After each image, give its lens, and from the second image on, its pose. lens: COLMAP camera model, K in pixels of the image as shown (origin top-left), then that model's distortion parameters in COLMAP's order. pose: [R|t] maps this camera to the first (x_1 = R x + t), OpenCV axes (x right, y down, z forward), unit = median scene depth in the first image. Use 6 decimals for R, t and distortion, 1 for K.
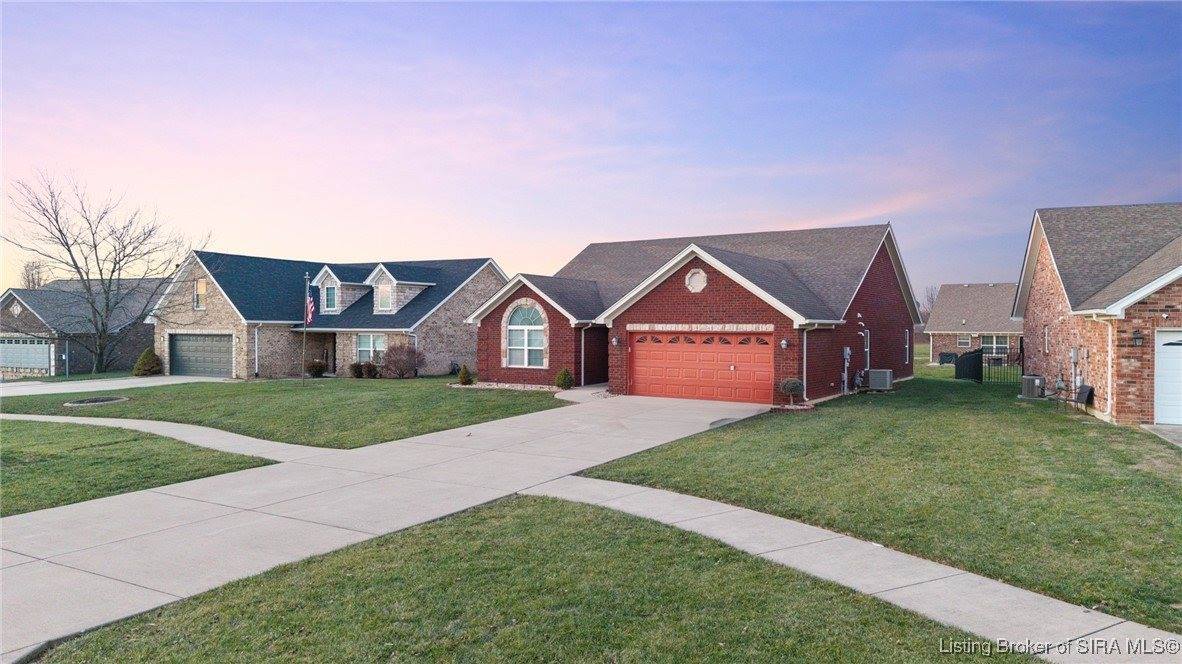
lens RADIAL K [[795.6, 0, 591.0], [0, 795.6, 332.0], [0, 0, 1]] dist [0.055234, -0.123059]
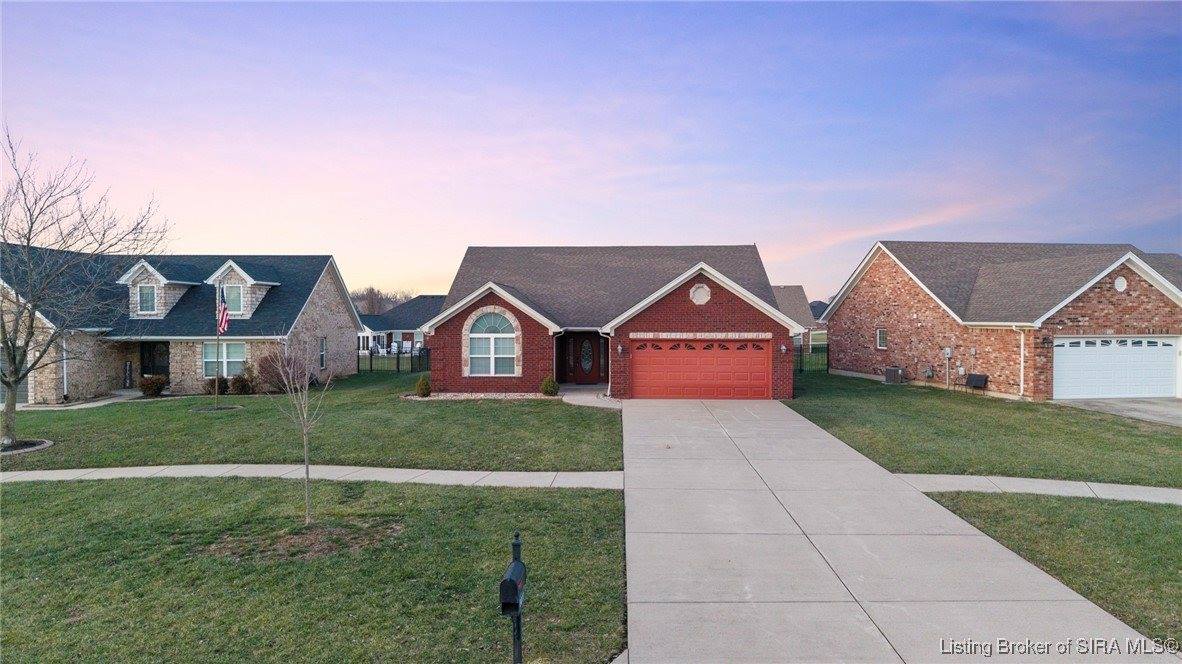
lens RADIAL K [[798.0, 0, 591.0], [0, 798.0, 332.0], [0, 0, 1]] dist [-0.001421, -0.004878]
pose [[0.869138, -0.014493, 0.494357, -0.465878], [0.007941, 0.999851, 0.015352, -0.024405], [-0.494505, -0.009417, 0.869124, 0.076104]]
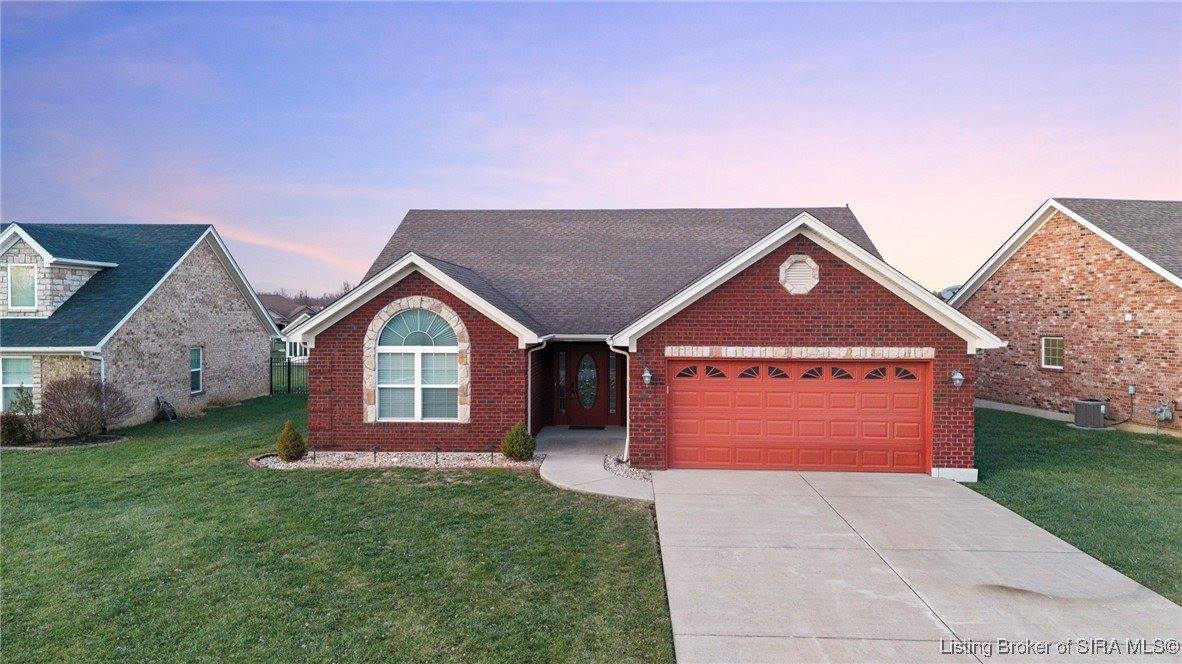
lens RADIAL K [[798.0, 0, 591.0], [0, 798.0, 332.0], [0, 0, 1]] dist [-0.001421, -0.004878]
pose [[0.872924, -0.011187, 0.487728, -0.247767], [0.004839, 0.999886, 0.014272, -0.025214], [-0.487832, -0.010098, 0.872879, 0.455008]]
